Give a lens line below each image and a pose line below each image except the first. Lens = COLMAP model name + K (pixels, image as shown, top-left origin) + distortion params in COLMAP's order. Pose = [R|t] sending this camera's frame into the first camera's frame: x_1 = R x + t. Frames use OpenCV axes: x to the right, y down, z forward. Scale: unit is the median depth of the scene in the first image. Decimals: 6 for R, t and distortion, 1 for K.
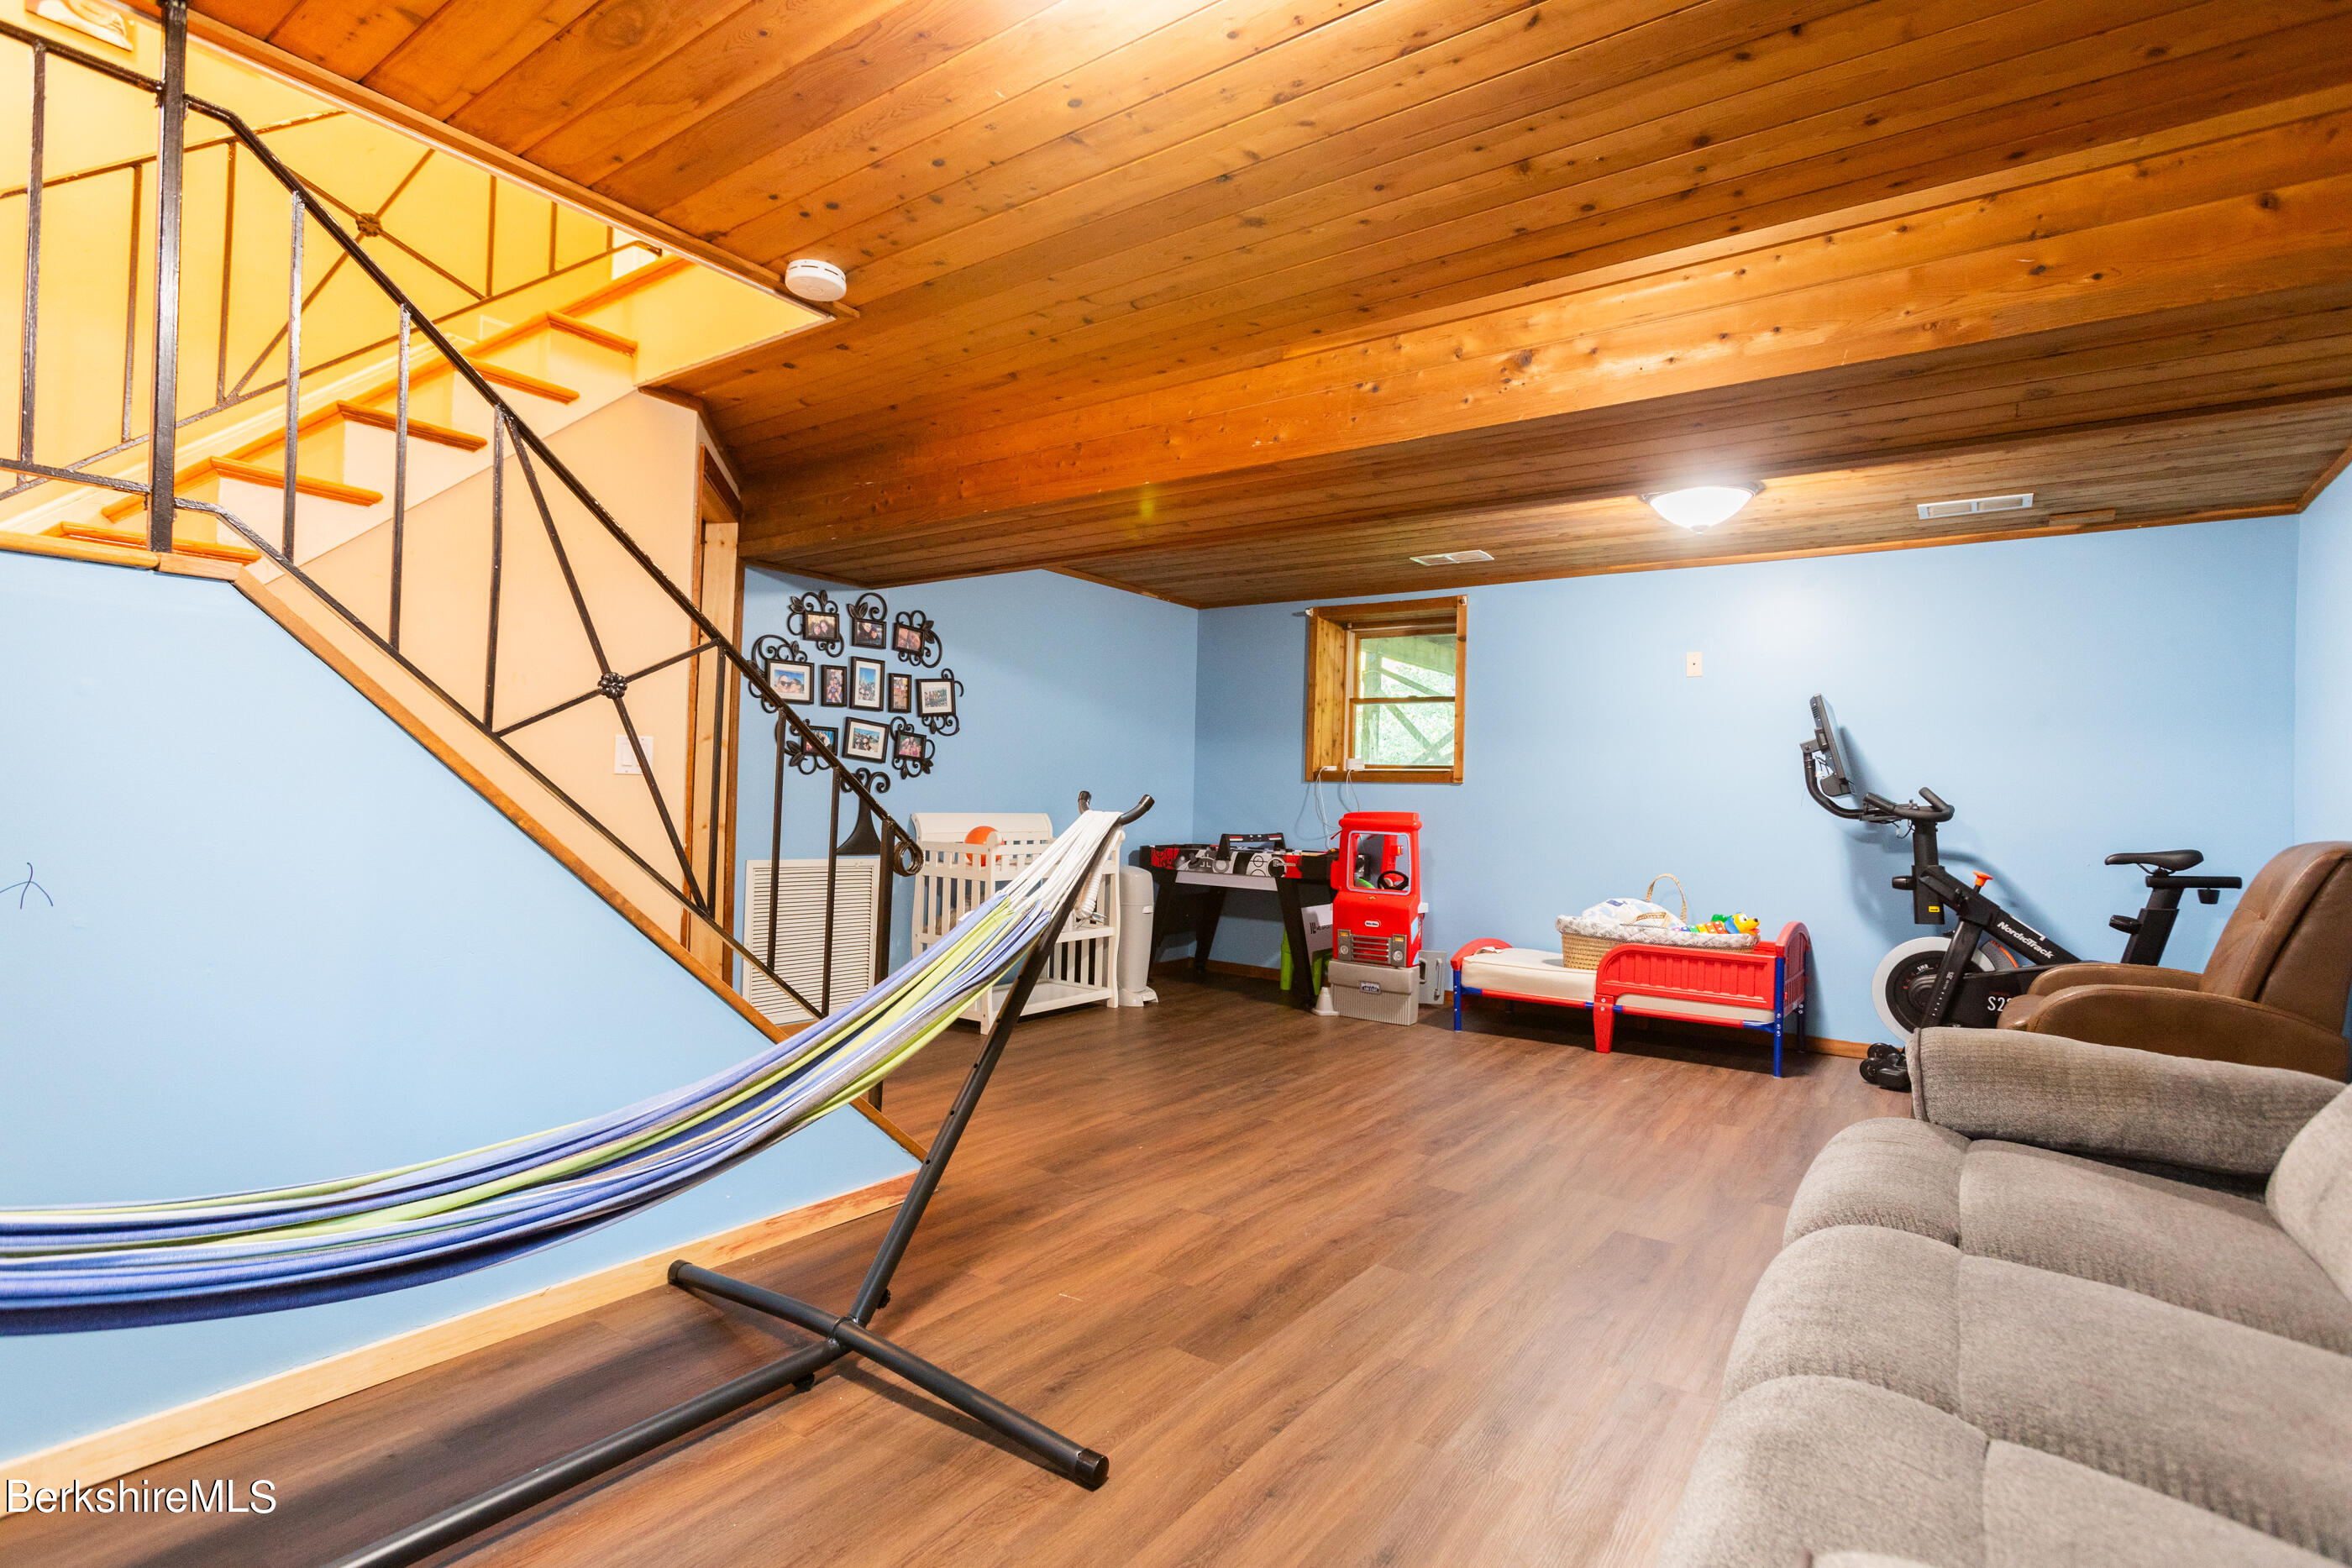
lens RADIAL K [[1140.7, 0, 1158.2], [0, 1140.7, 780.7], [0, 0, 1]] dist [-0.022432, 0.018439]
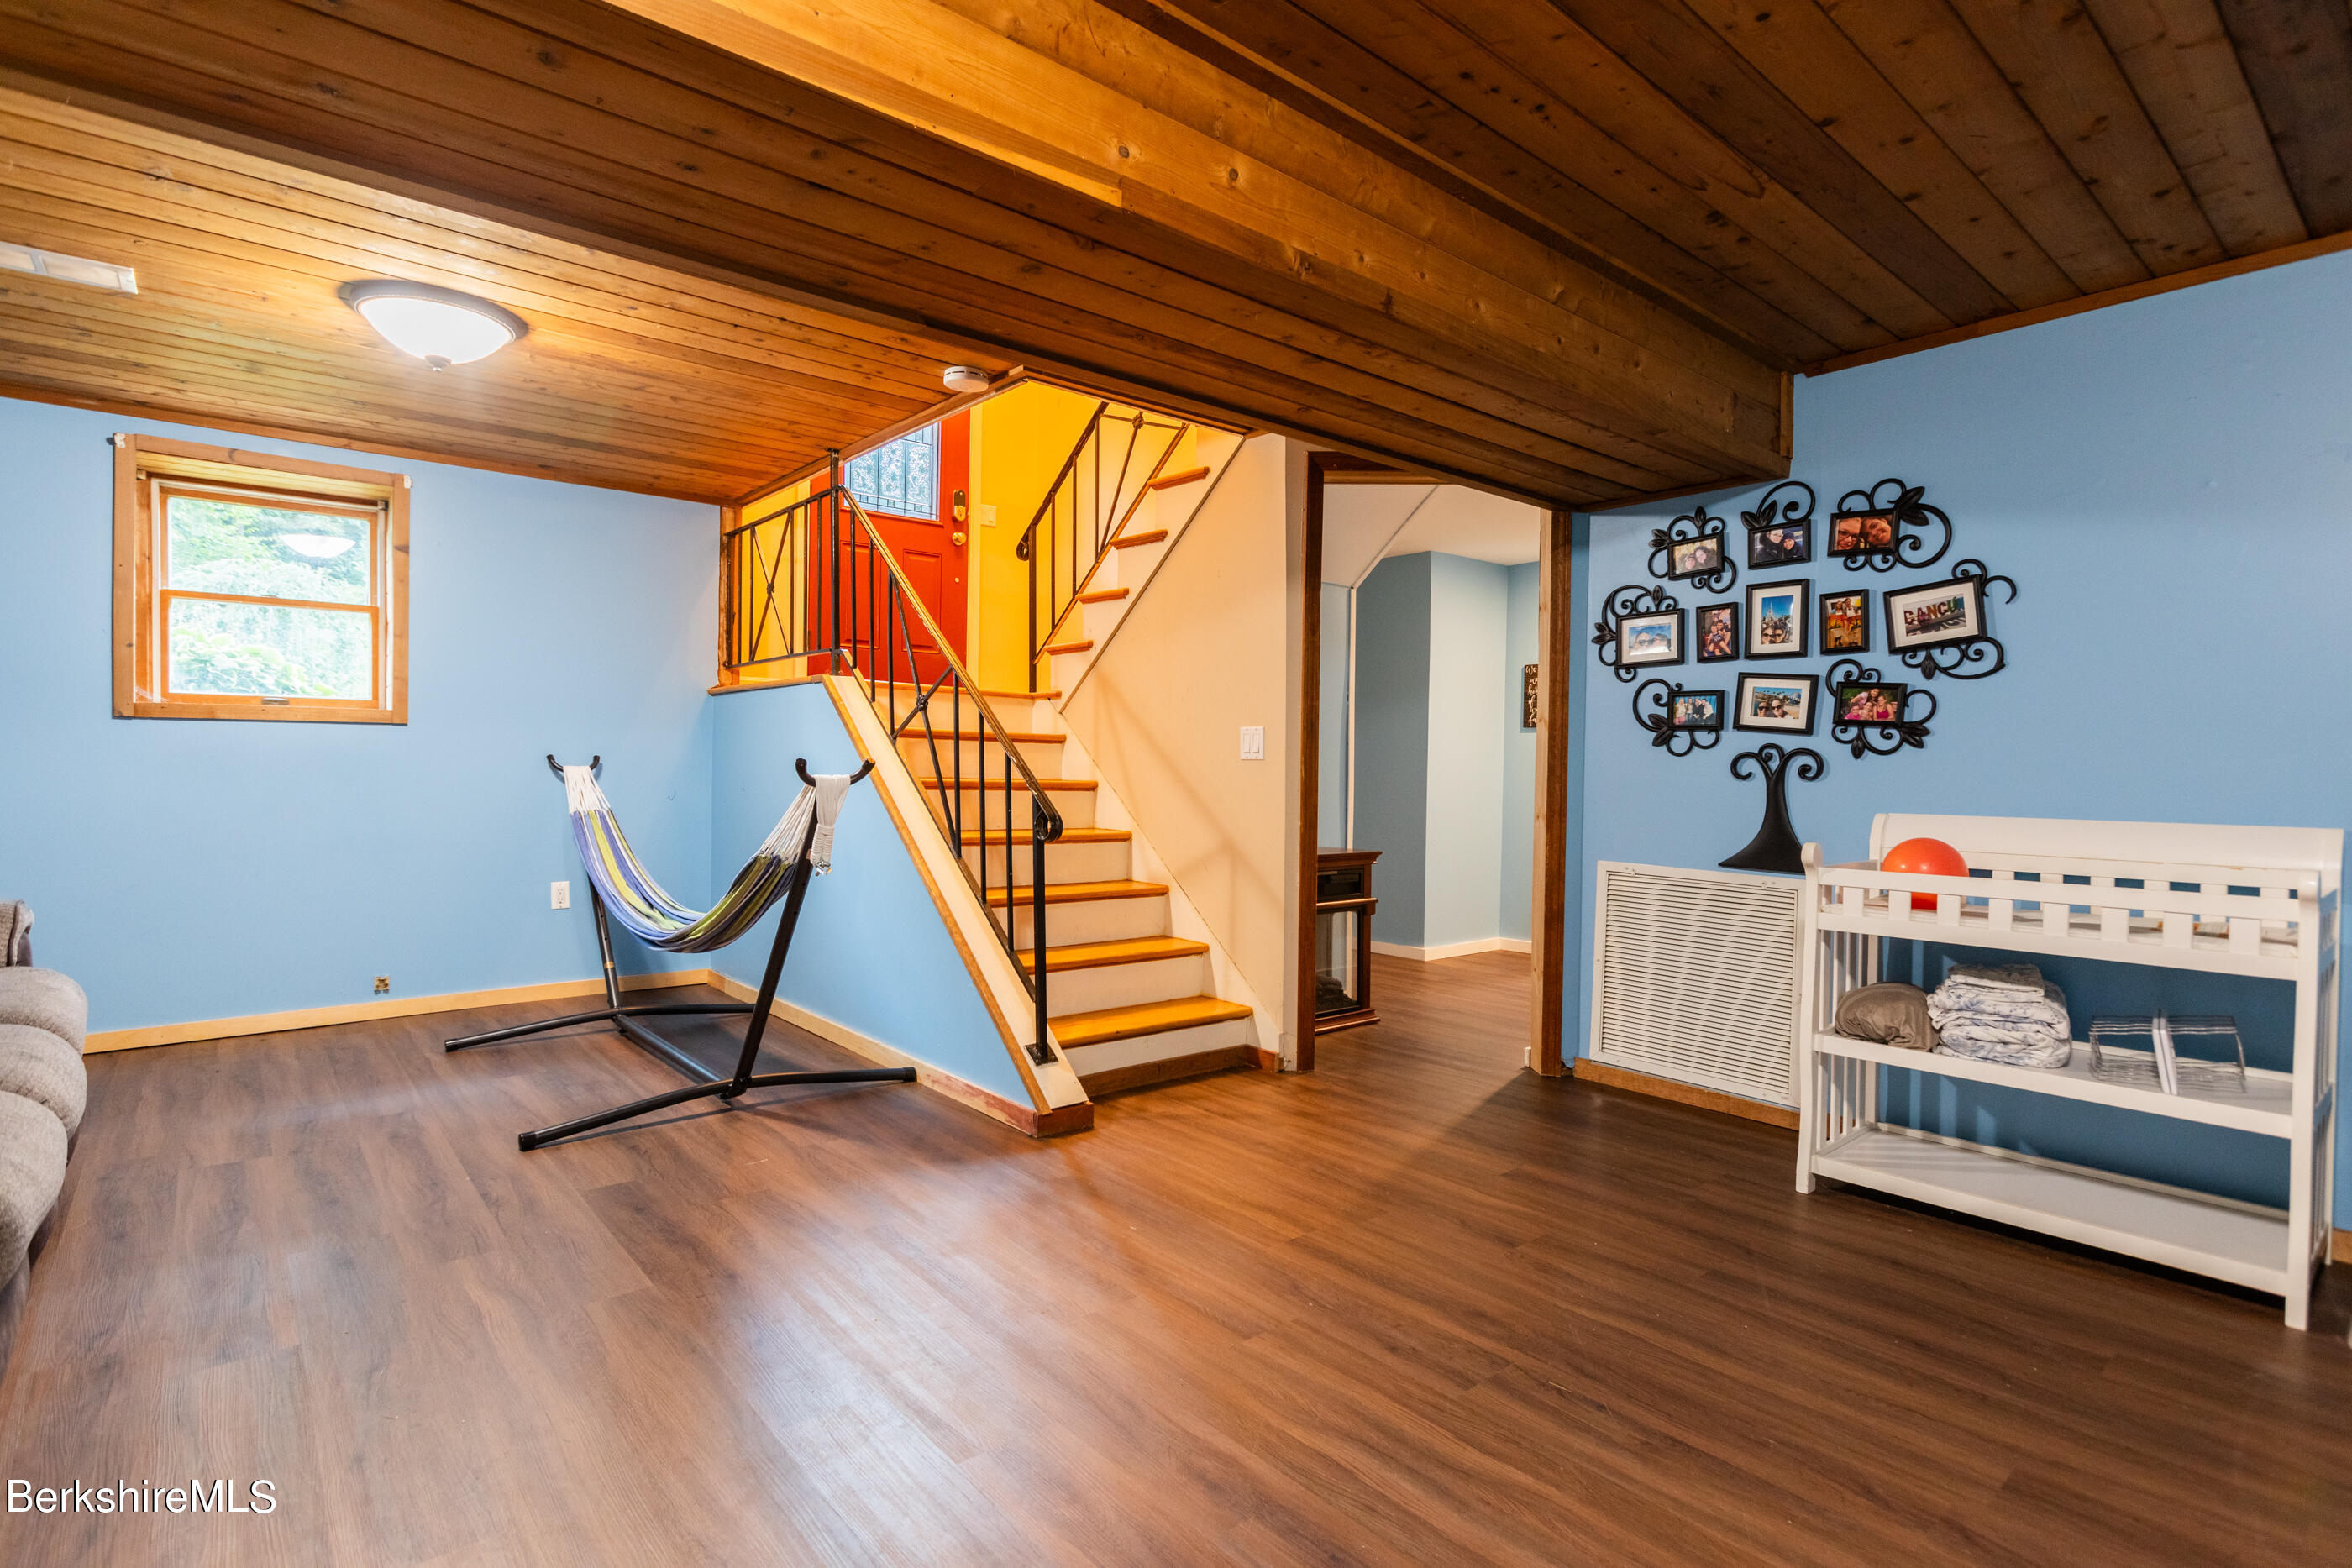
lens RADIAL K [[1140.7, 0, 1158.2], [0, 1140.7, 780.7], [0, 0, 1]] dist [-0.022432, 0.018439]
pose [[-0.233365, -0.019620, -0.972191, 0.492868], [-0.008102, 0.999801, -0.018232, 0.026563], [0.972355, 0.003622, -0.233478, 0.815027]]
